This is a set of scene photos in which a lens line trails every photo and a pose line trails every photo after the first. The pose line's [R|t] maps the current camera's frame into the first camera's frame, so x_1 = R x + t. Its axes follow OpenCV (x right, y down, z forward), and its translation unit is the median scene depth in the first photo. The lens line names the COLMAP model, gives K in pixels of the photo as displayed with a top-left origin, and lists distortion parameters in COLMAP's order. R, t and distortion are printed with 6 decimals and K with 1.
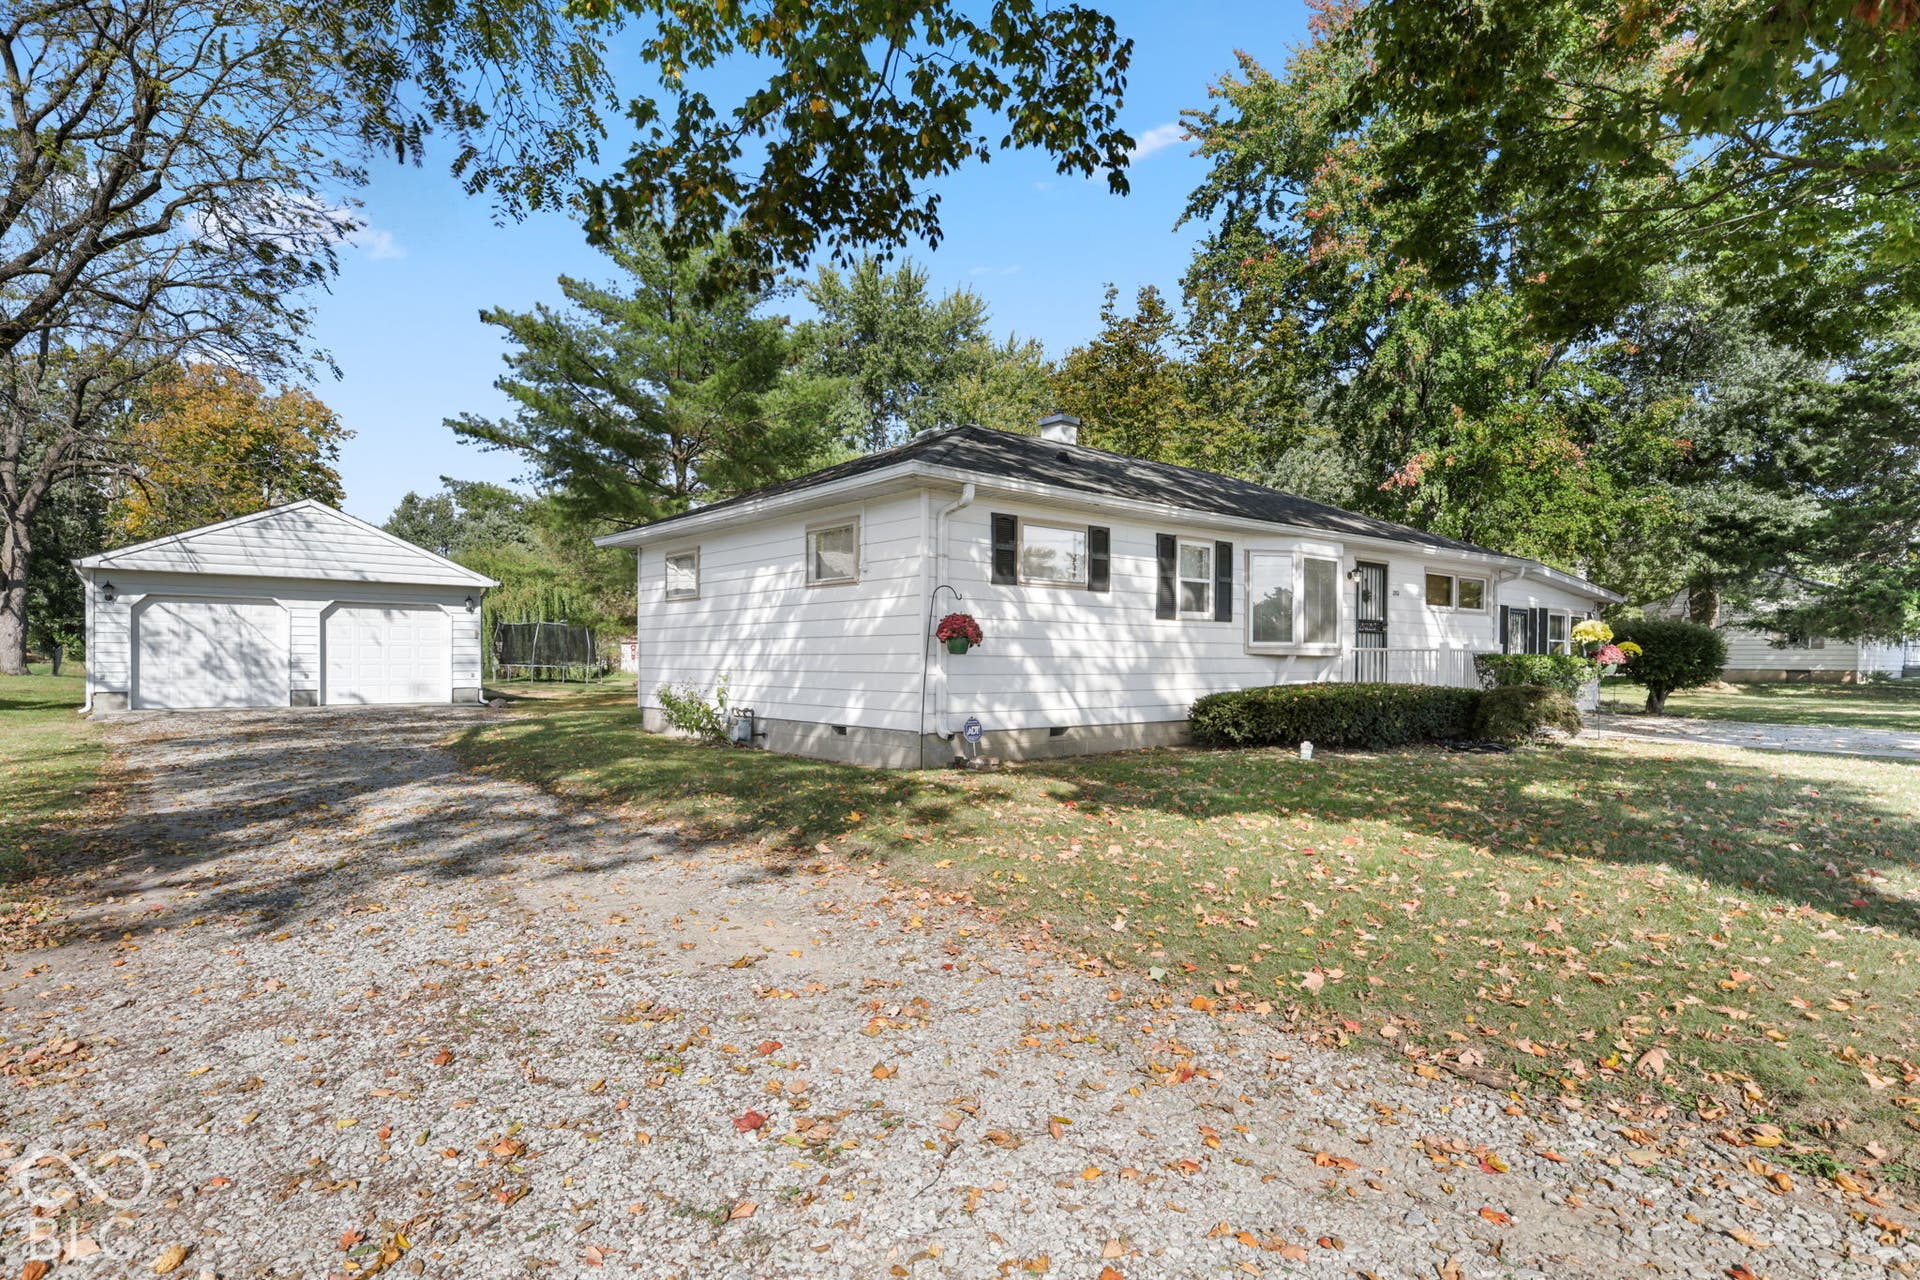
lens RADIAL K [[1056.7, 0, 953.7], [0, 1056.7, 670.2], [0, 0, 1]] dist [0.004406, -0.000847]
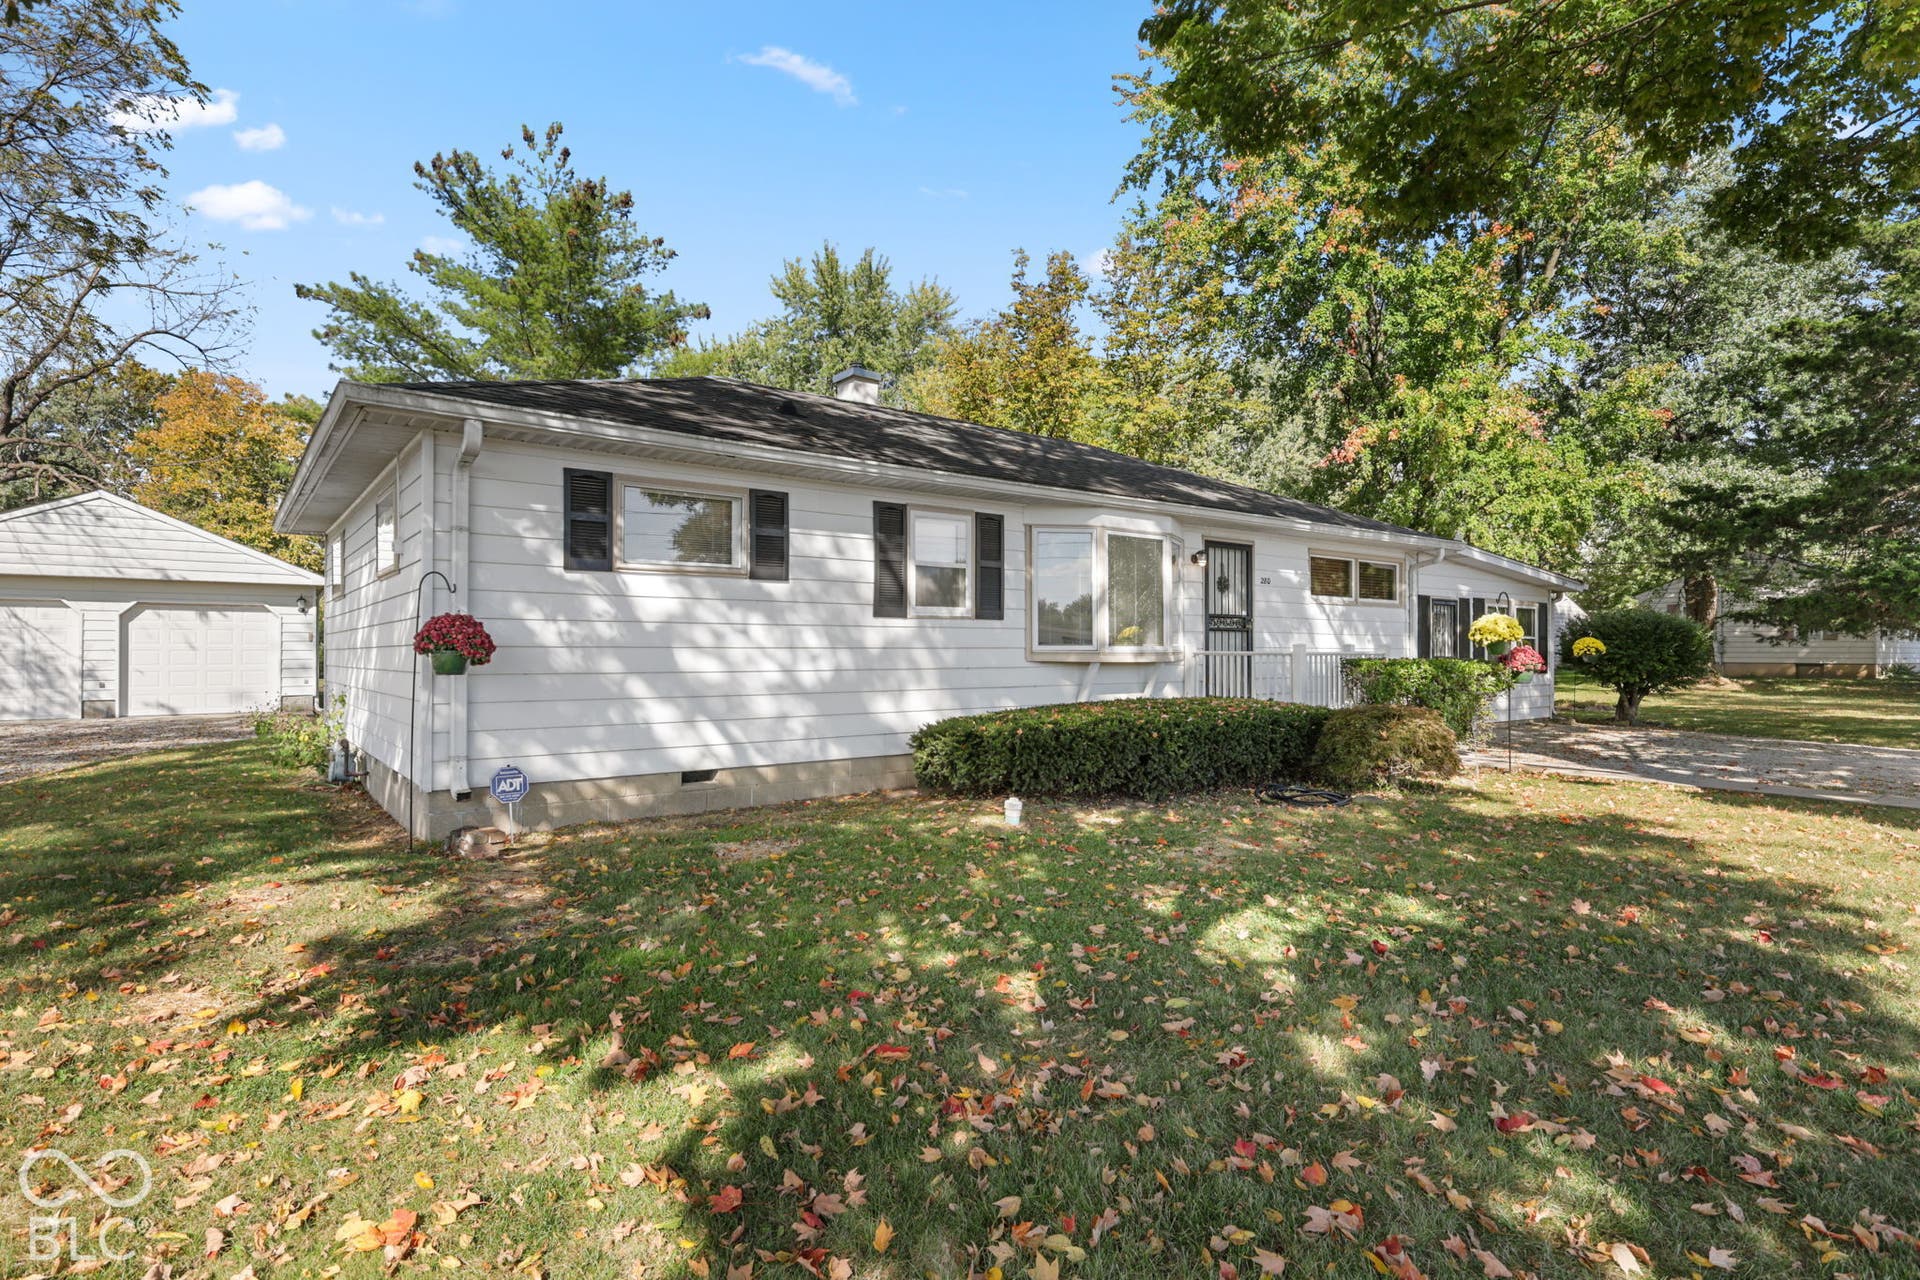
lens RADIAL K [[988.1, 0, 960.0], [0, 988.1, 640.0], [0, 0, 1]] dist [-0.000289, 0.001713]
pose [[0.999036, -0.007039, -0.043327, 0.164337], [0.006079, 0.999734, -0.022257, -0.009741], [0.043472, 0.021973, 0.998813, 0.183569]]
